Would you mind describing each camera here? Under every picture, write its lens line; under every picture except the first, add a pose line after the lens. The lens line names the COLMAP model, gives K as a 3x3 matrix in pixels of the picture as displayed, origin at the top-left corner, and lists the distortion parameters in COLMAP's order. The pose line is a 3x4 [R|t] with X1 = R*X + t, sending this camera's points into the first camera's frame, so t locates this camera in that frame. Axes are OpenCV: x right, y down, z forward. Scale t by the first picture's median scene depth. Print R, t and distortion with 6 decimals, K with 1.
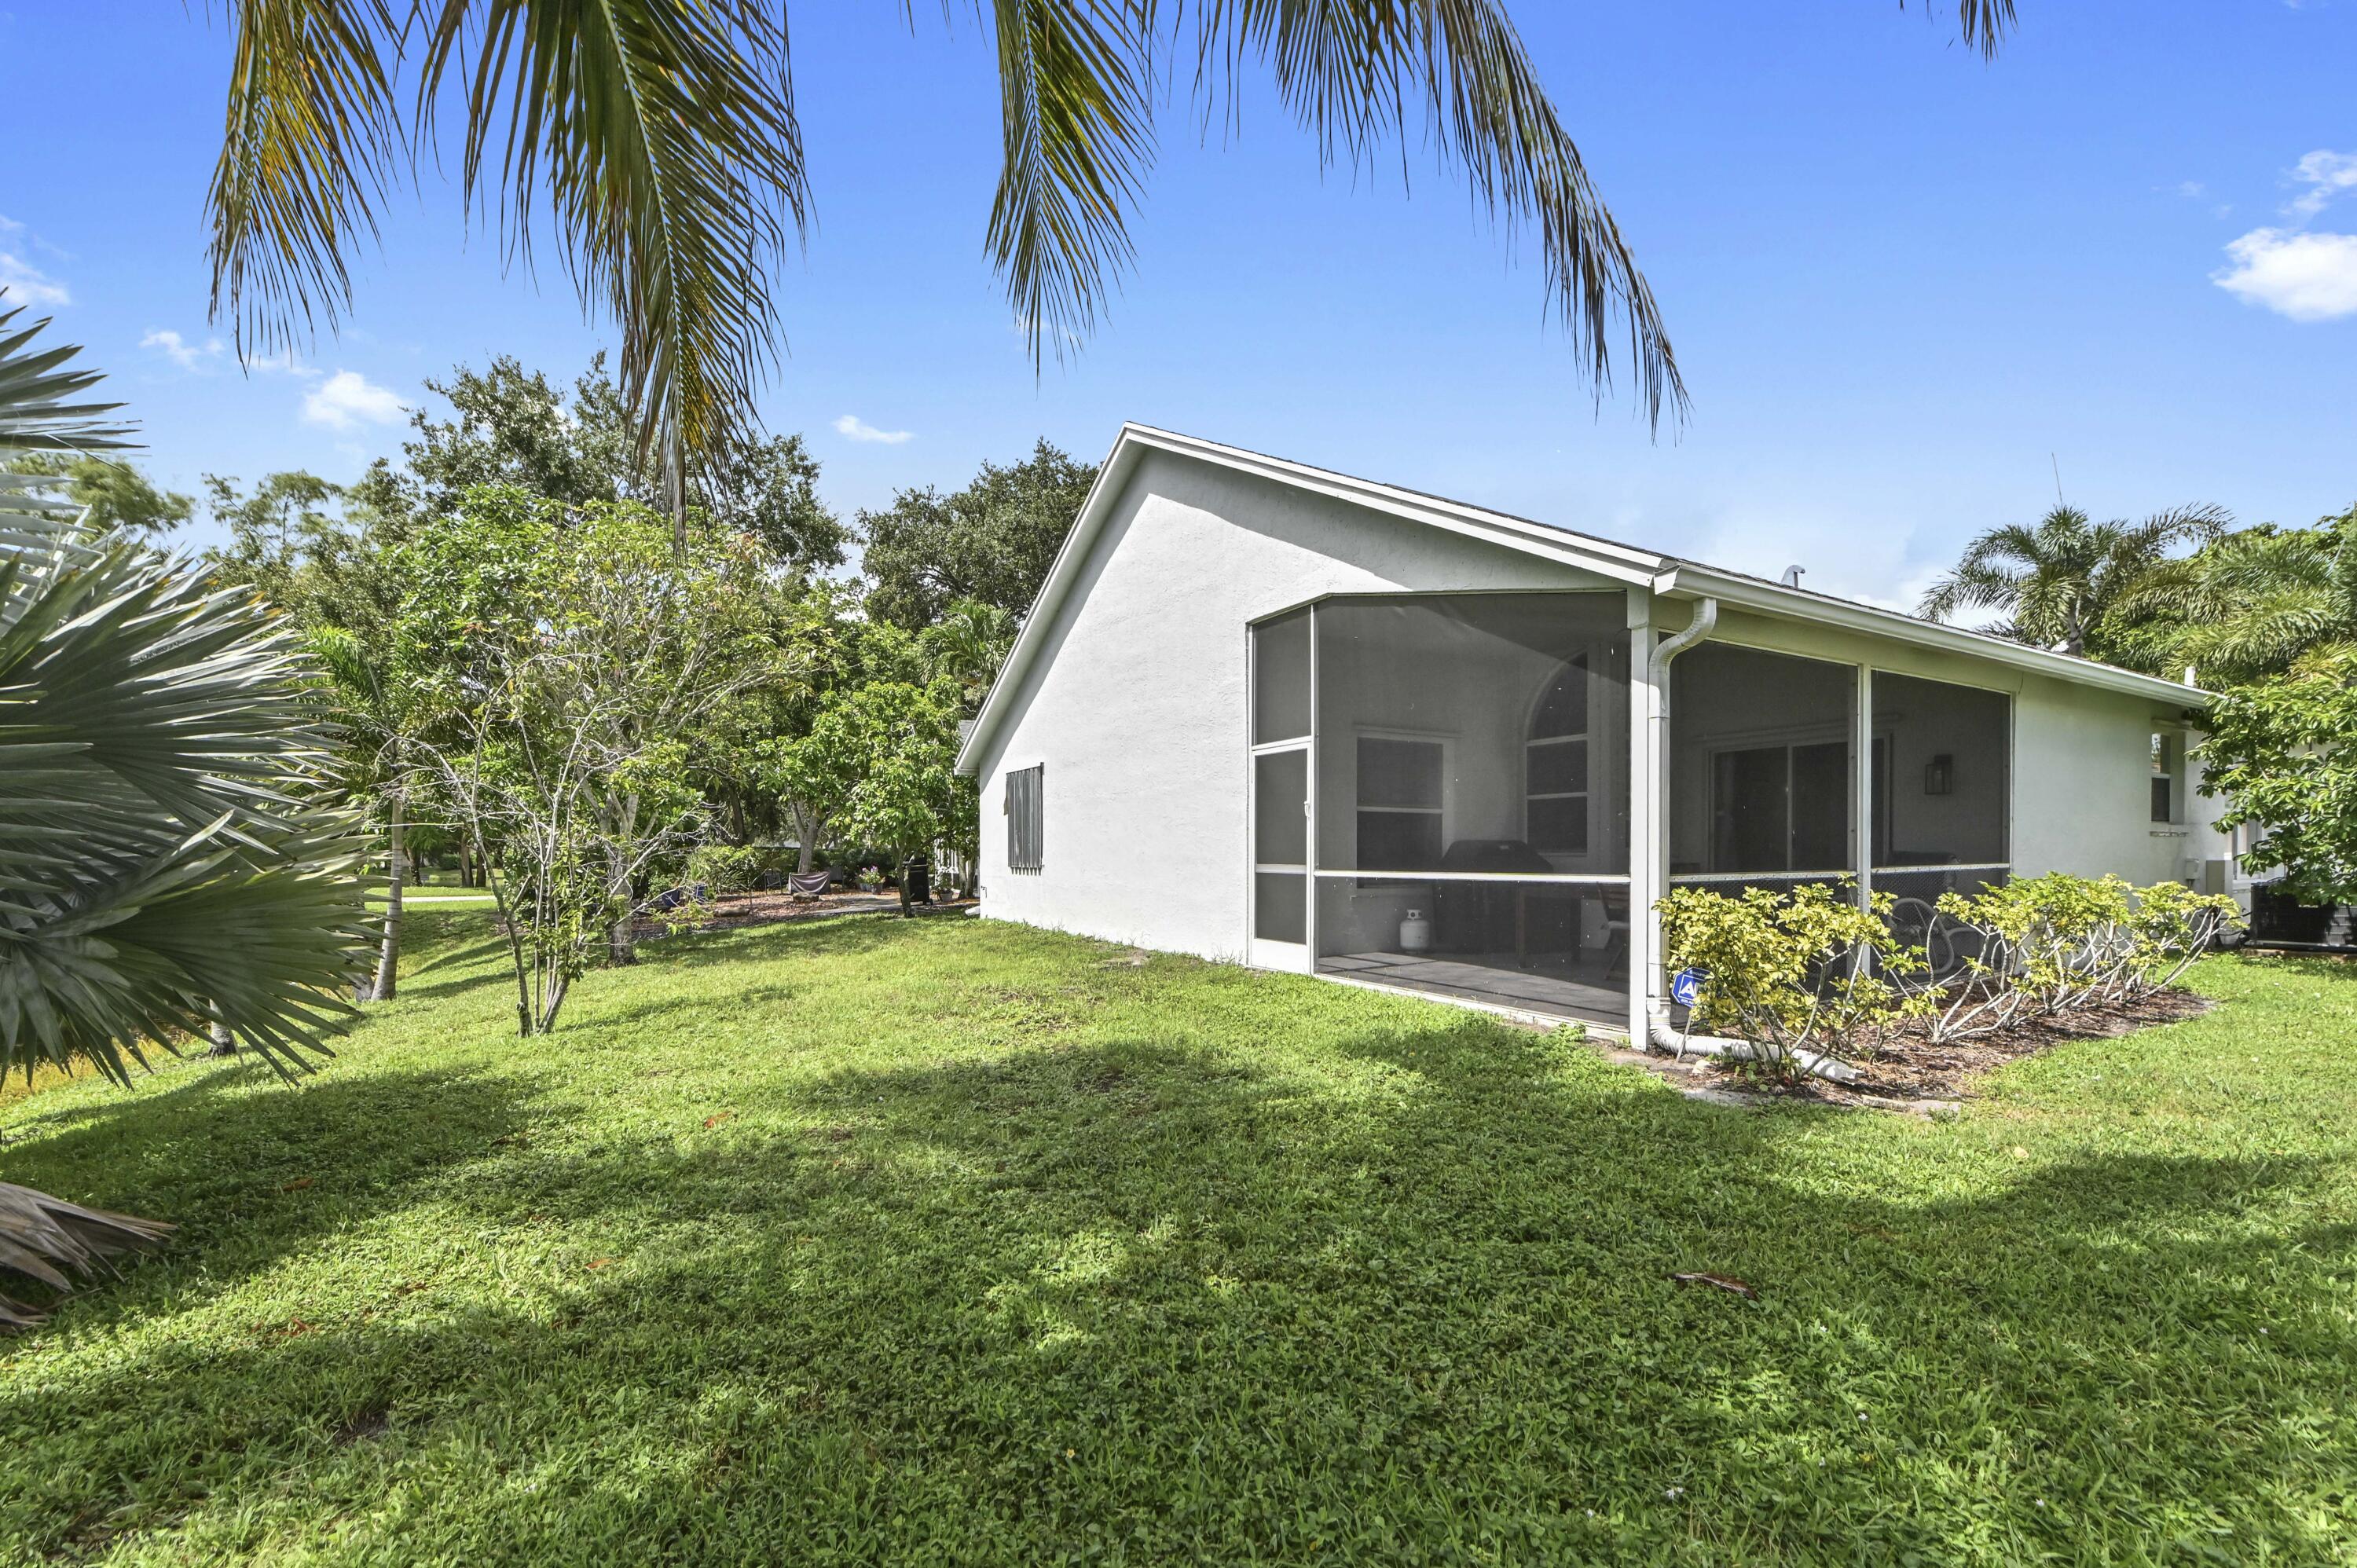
lens RADIAL K [[943.9, 0, 1175.6], [0, 943.9, 767.8], [0, 0, 1]] dist [-0.000026, 0.000038]
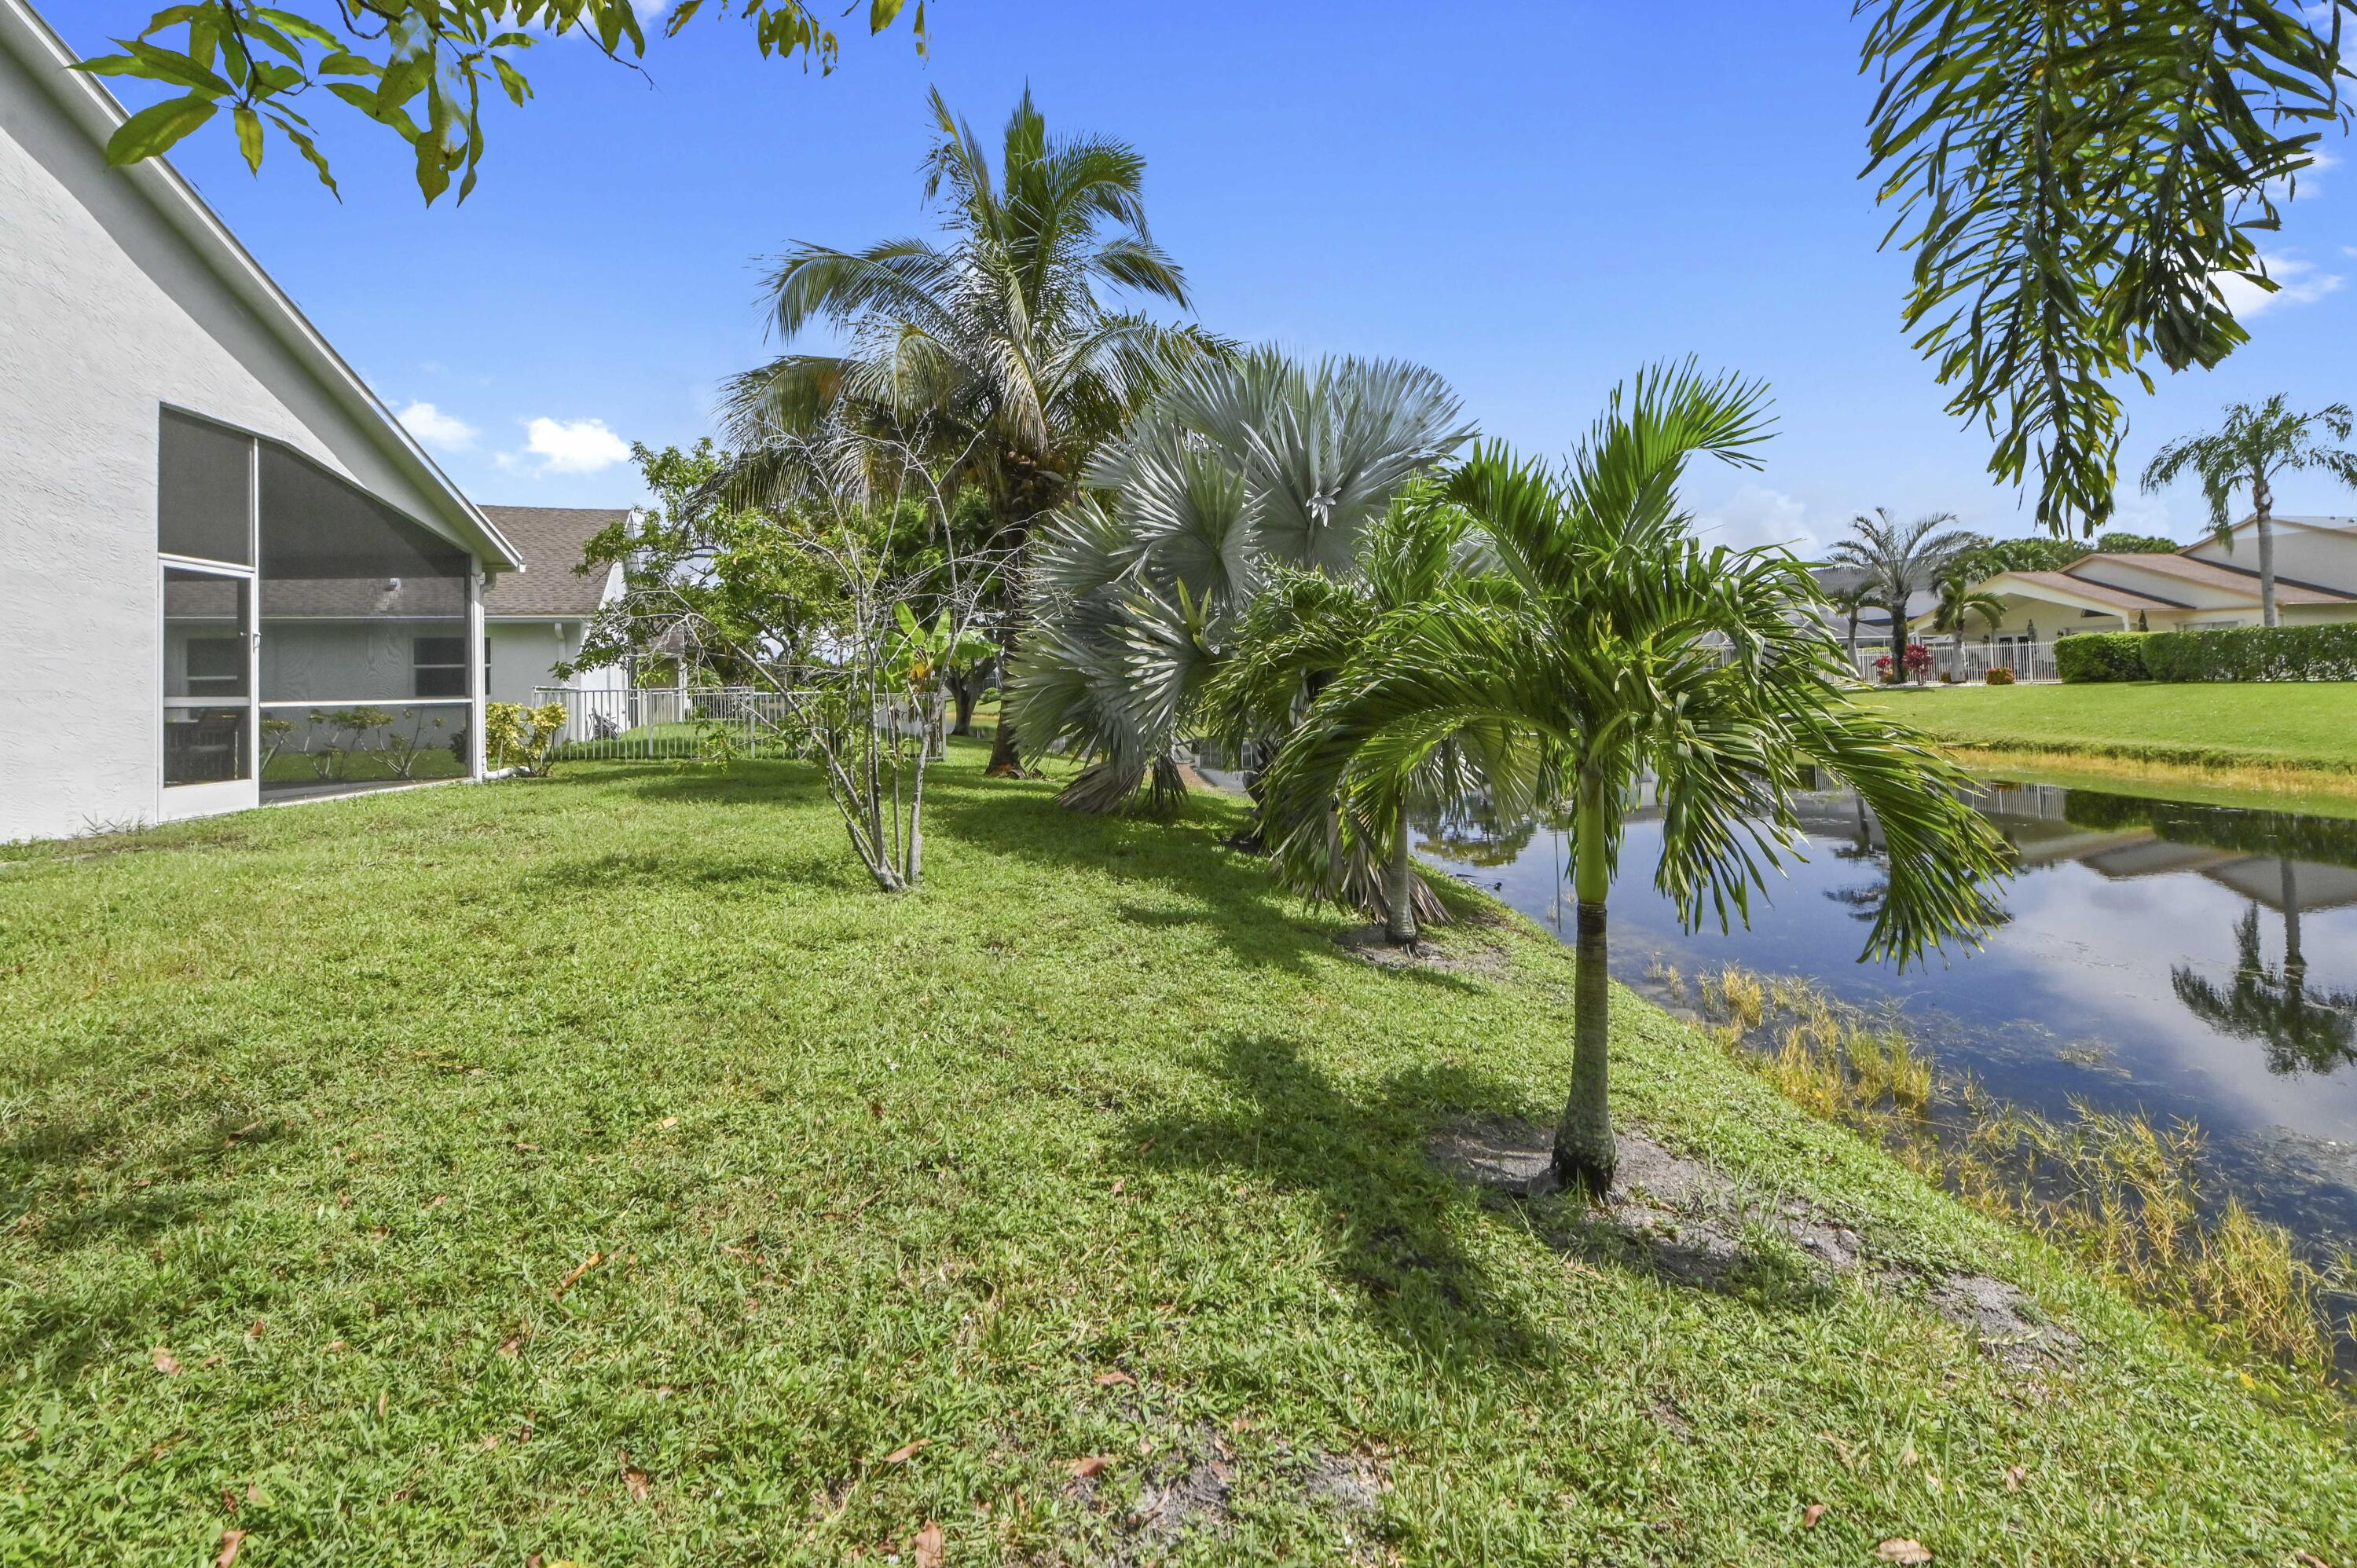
lens RADIAL K [[943.9, 0, 1175.6], [0, 943.9, 767.8], [0, 0, 1]] dist [-0.000026, 0.000038]
pose [[-0.911321, 0.005708, 0.411657, -1.133707], [0.006607, 0.999978, 0.000760, 0.180734], [-0.411644, 0.003413, -0.911338, 1.488212]]
